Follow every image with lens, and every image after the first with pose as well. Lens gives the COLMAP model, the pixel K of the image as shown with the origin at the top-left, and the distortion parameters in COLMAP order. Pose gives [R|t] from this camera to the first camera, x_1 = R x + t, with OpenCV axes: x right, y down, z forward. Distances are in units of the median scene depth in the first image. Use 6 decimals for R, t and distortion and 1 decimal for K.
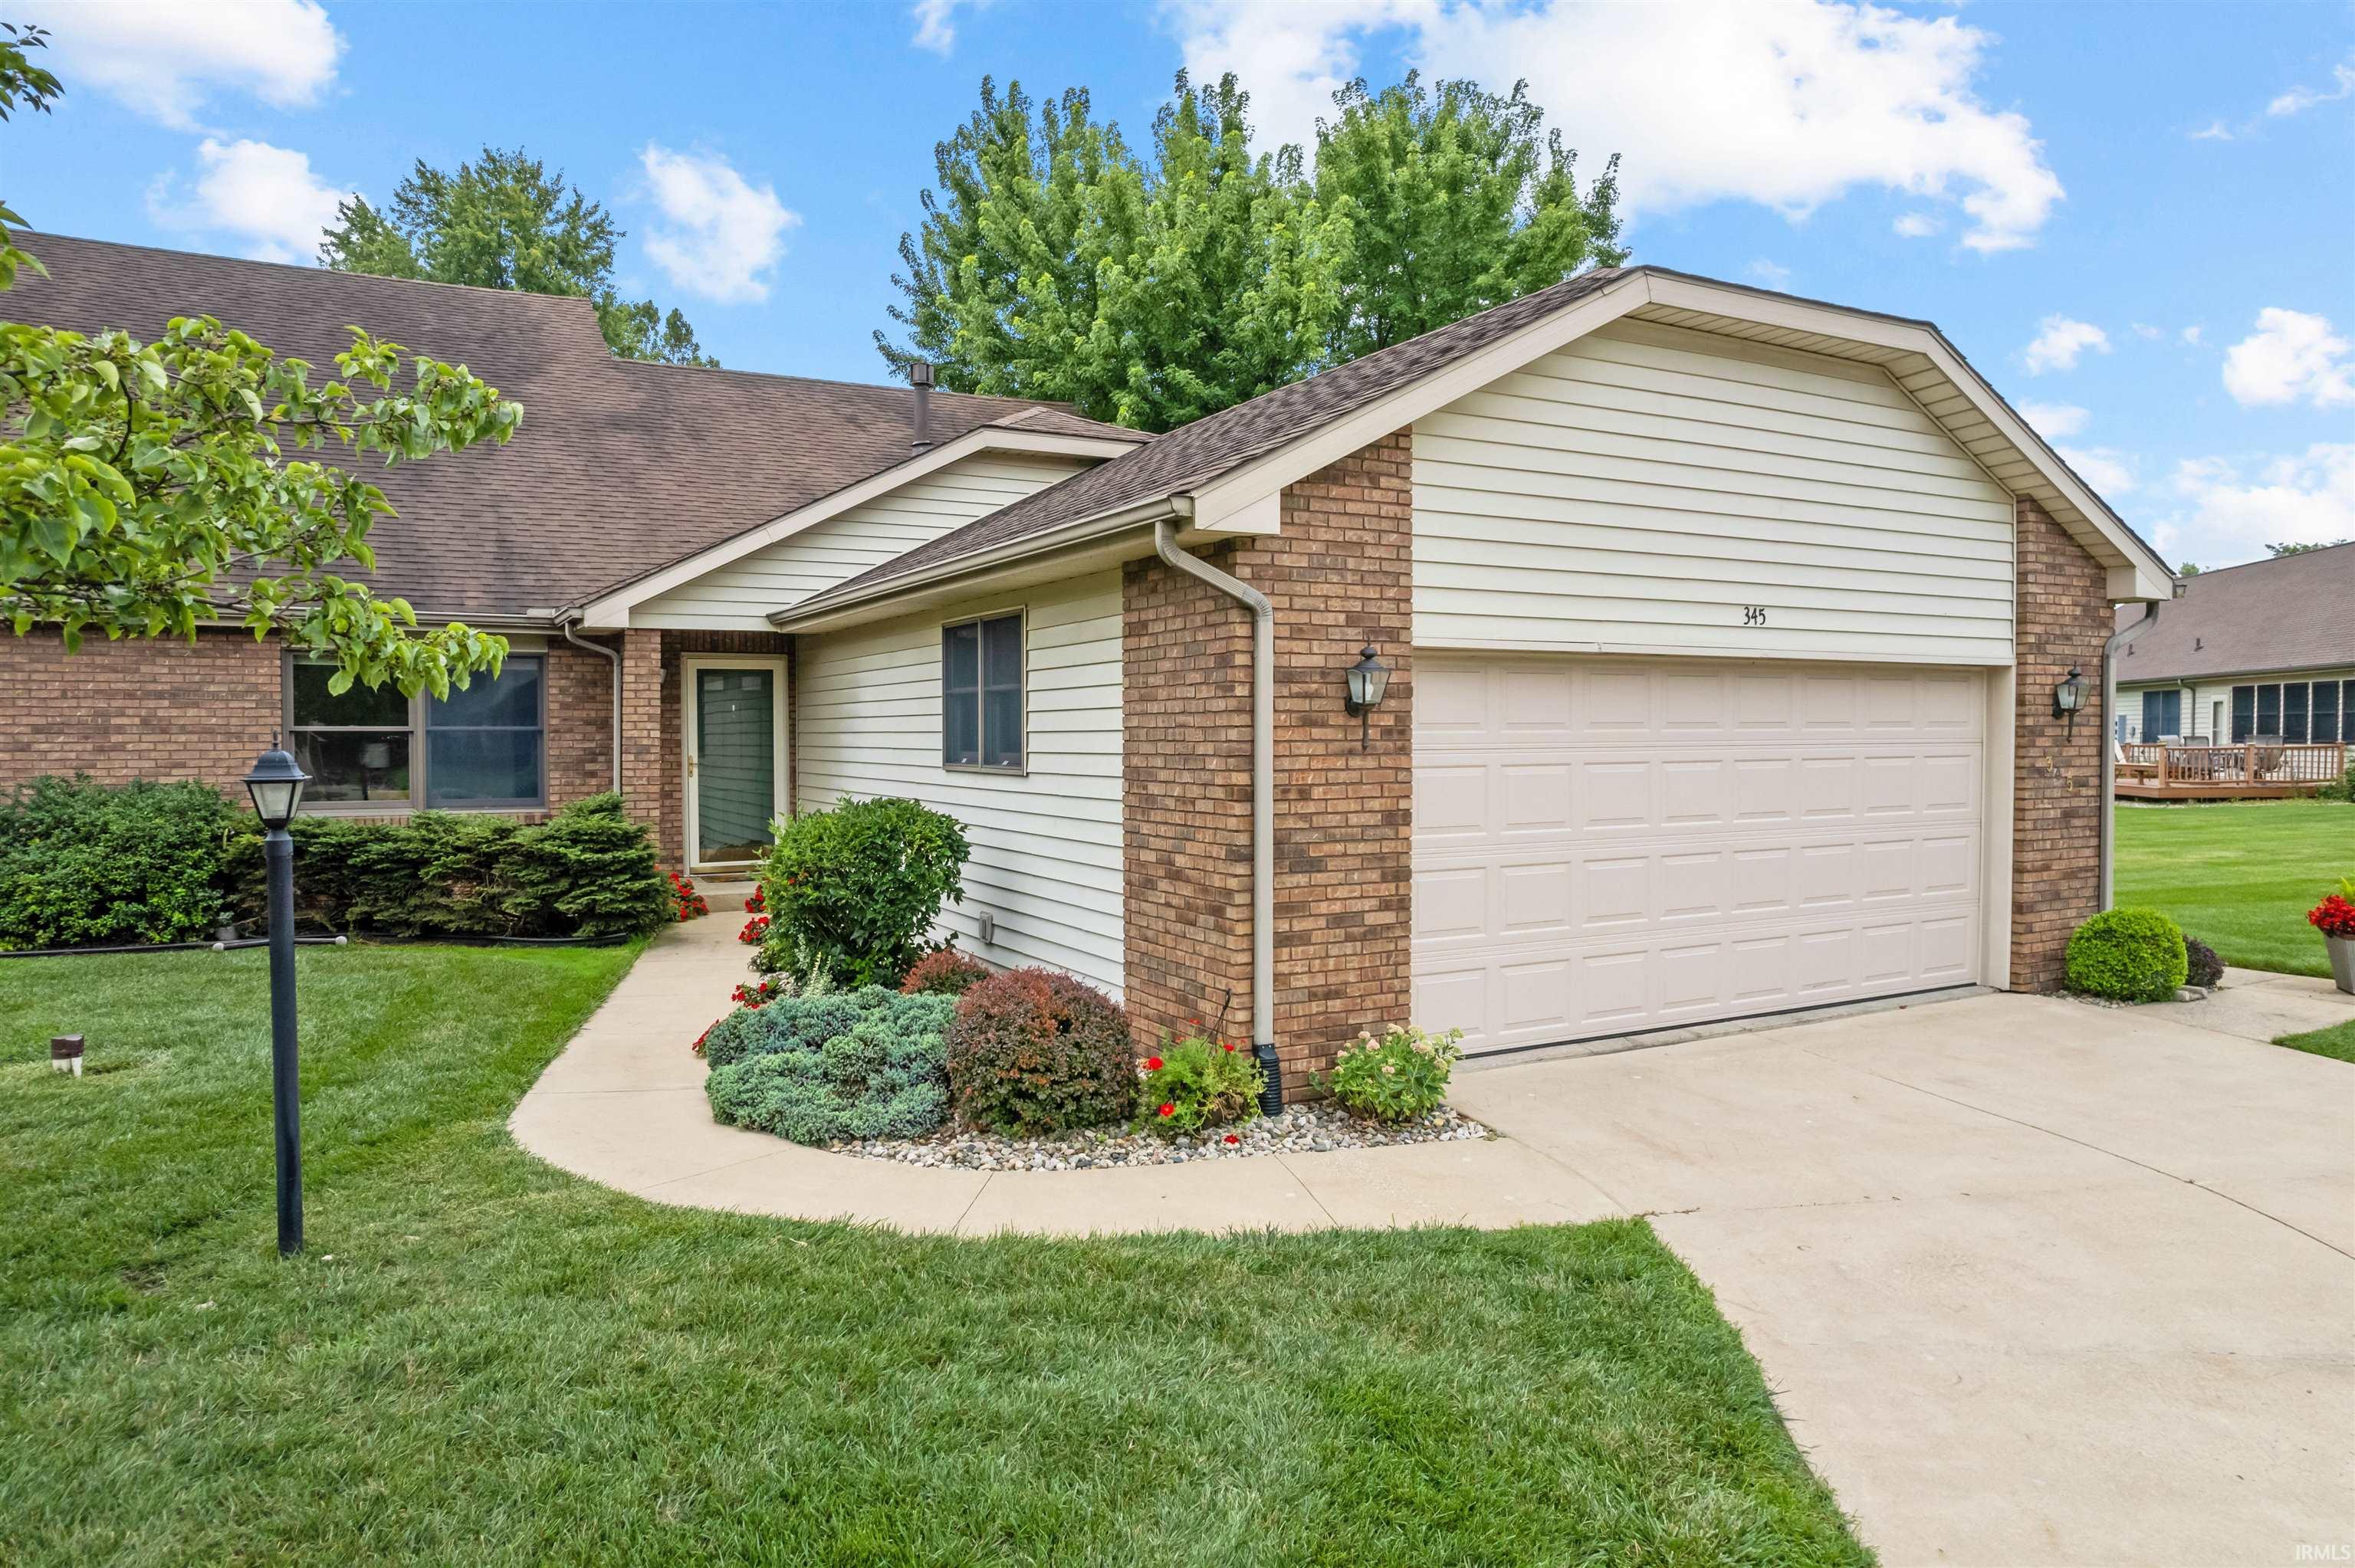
lens RADIAL K [[1520.6, 0, 1202.3], [0, 1520.6, 769.8], [0, 0, 1]] dist [-0.079636, 0.069820]
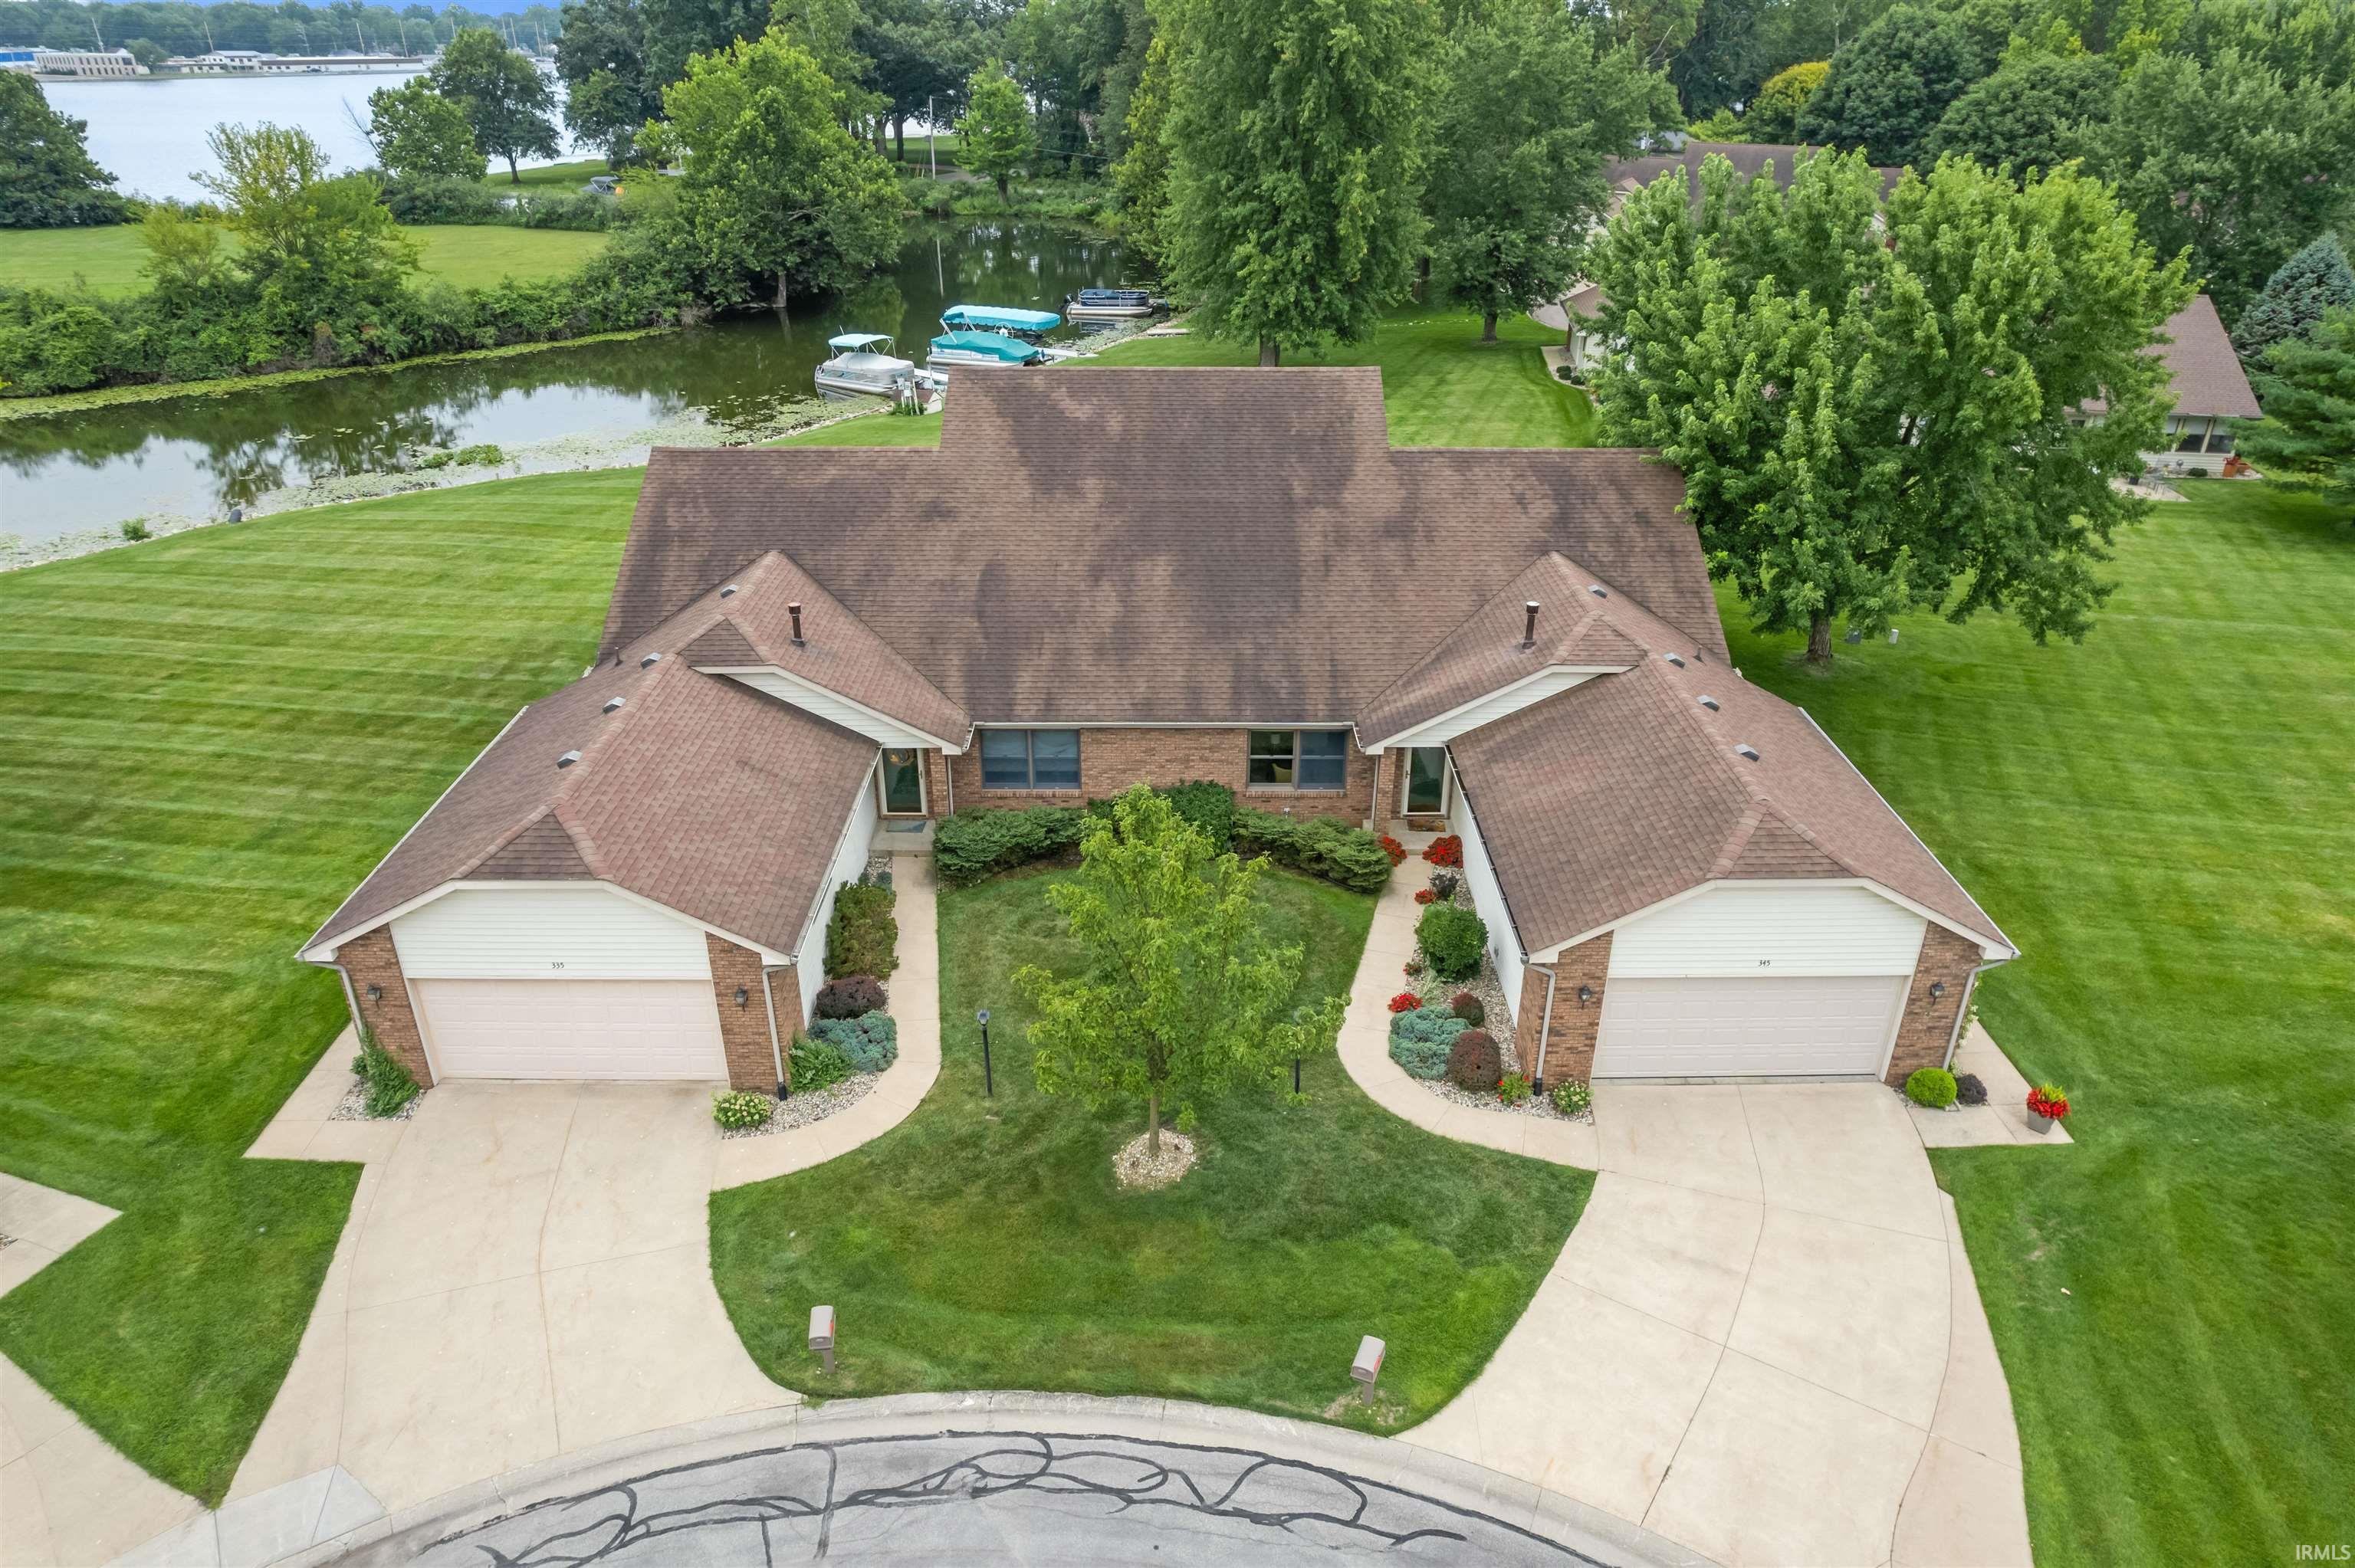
lens RADIAL K [[1520.6, 0, 1186.6], [0, 1520.6, 797.5], [0, 0, 1]] dist [-0.079636, 0.069820]
pose [[0.882804, 0.222414, -0.413749, 0.441384], [-0.018795, 0.896823, 0.441991, -1.362959], [0.469365, -0.382415, 0.795899, -1.355192]]
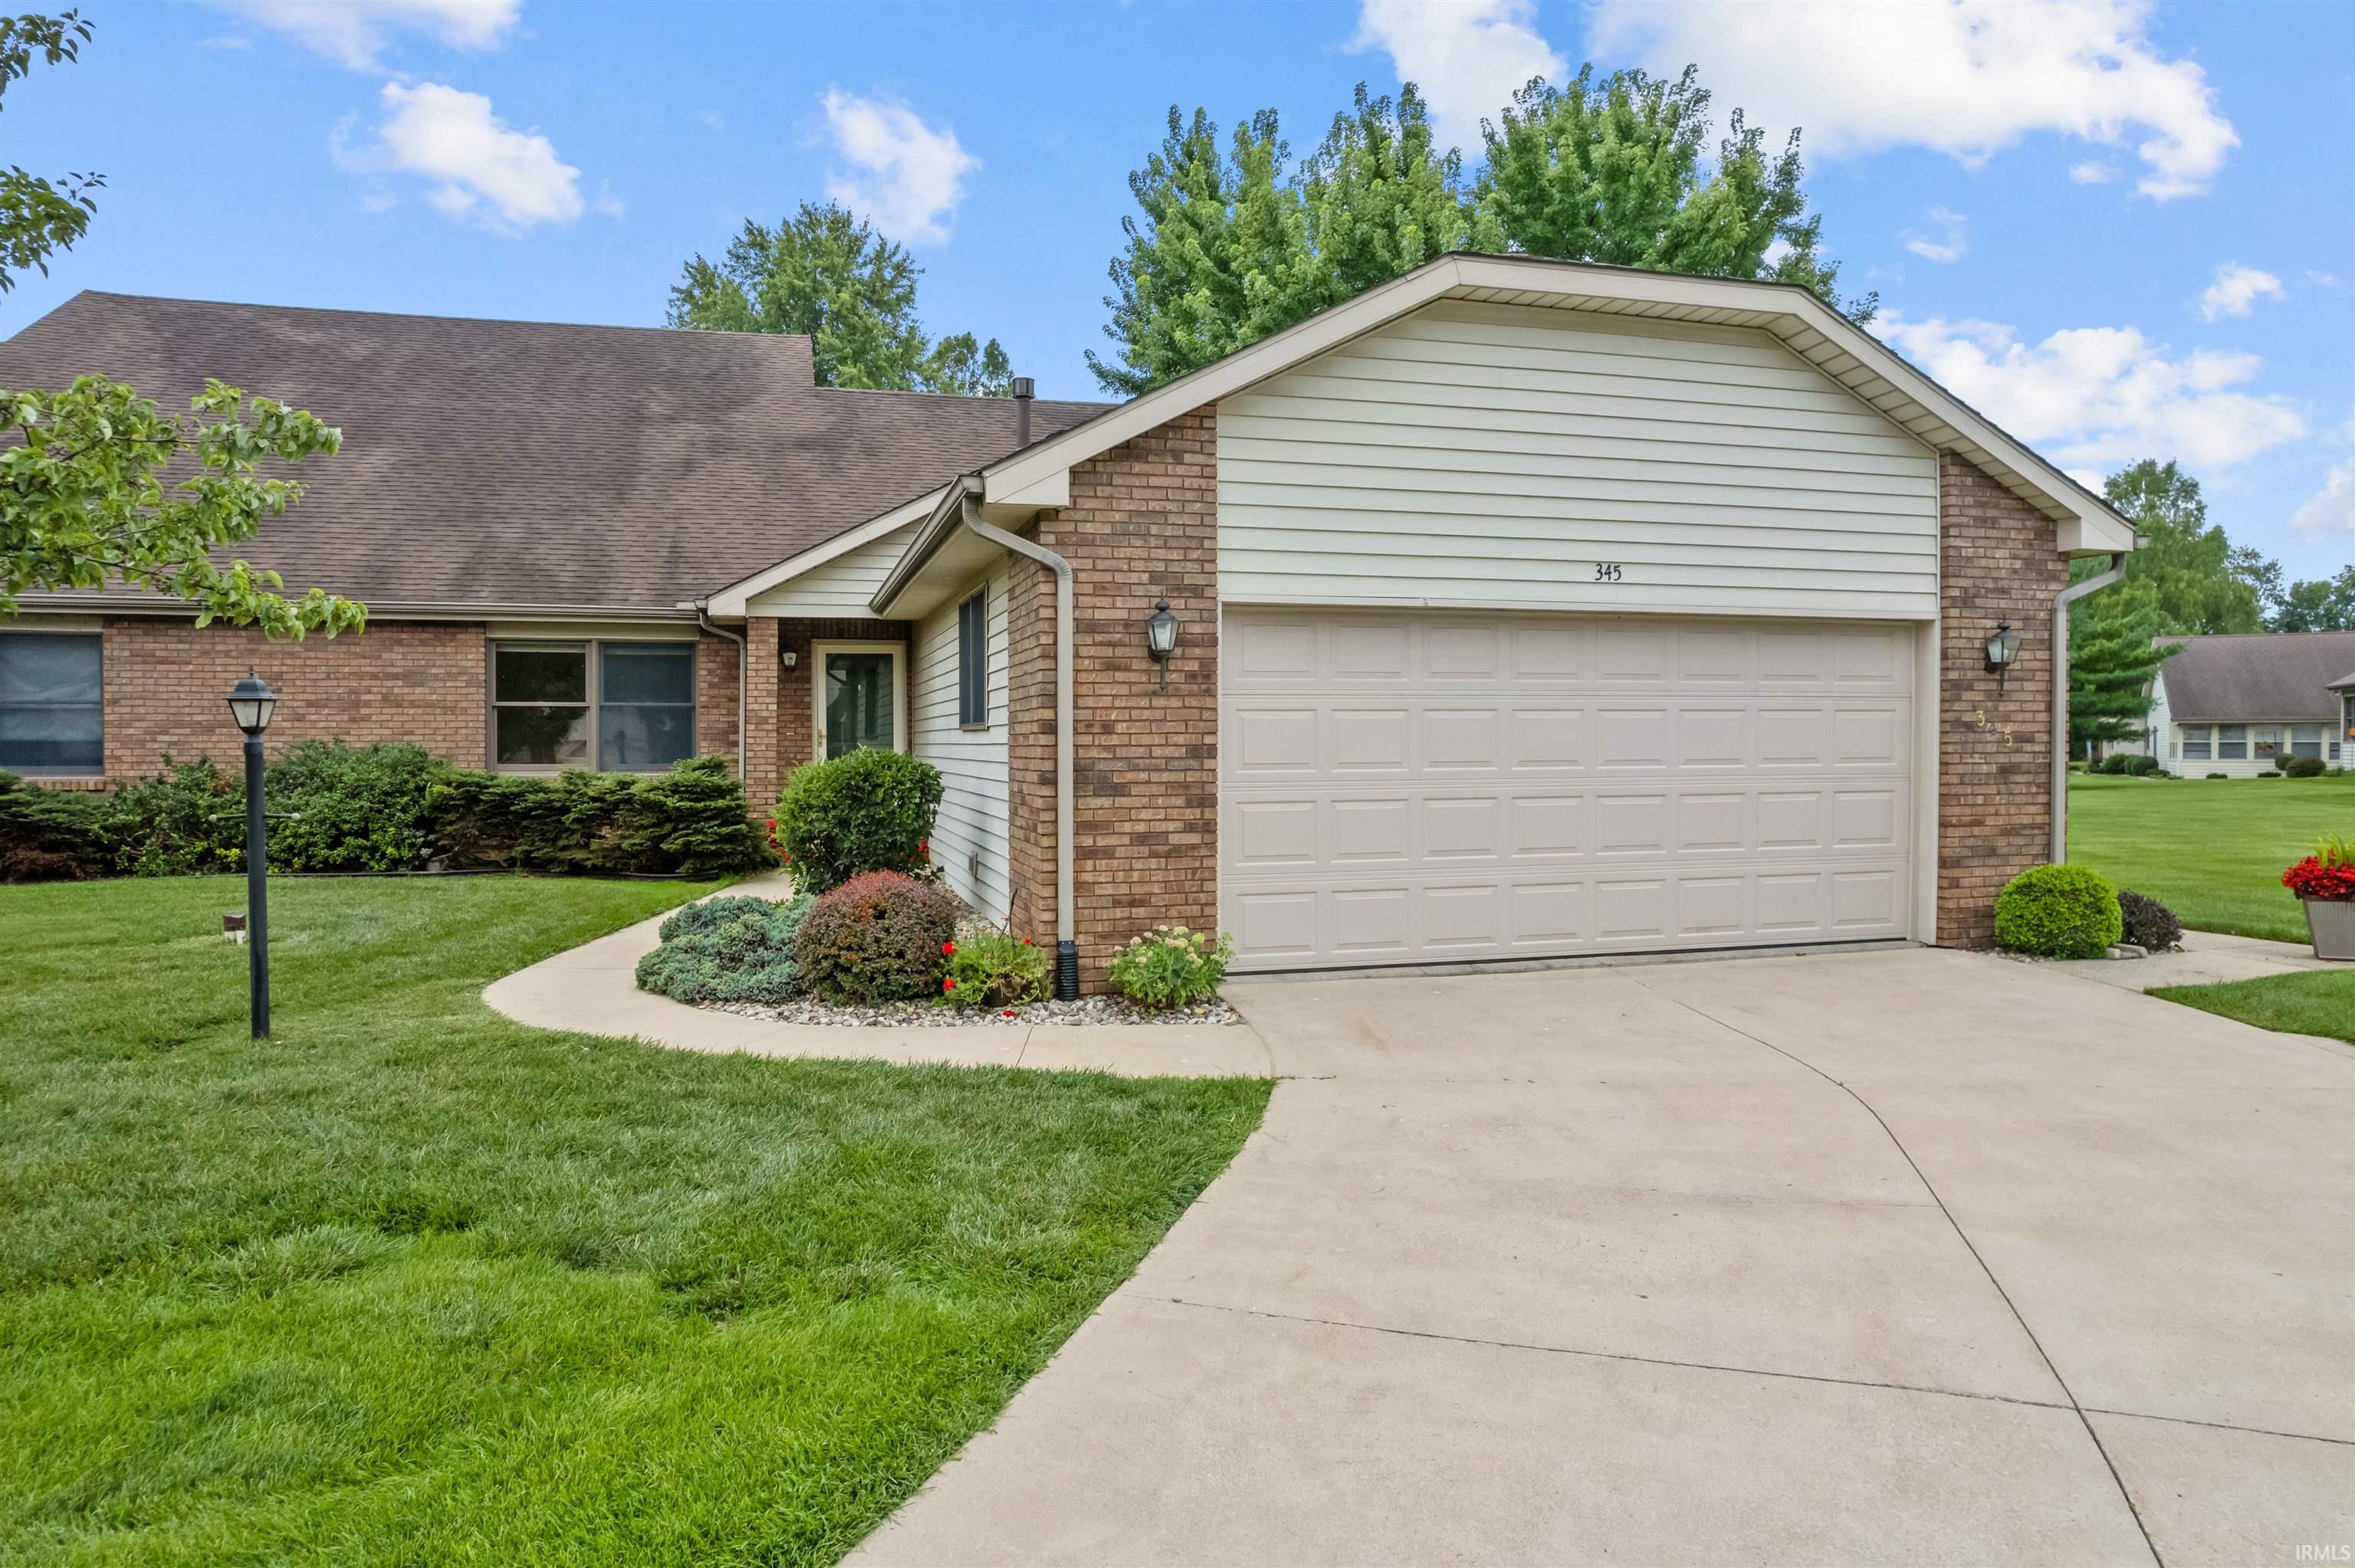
lens RADIAL K [[1520.6, 0, 1198.1], [0, 1520.6, 769.8], [0, 0, 1]] dist [-0.079636, 0.069820]
pose [[0.974974, 0.003482, -0.222290, 0.282097], [-0.004921, 0.999970, -0.005919, 0.038822], [0.222263, 0.006865, 0.974963, -0.085638]]
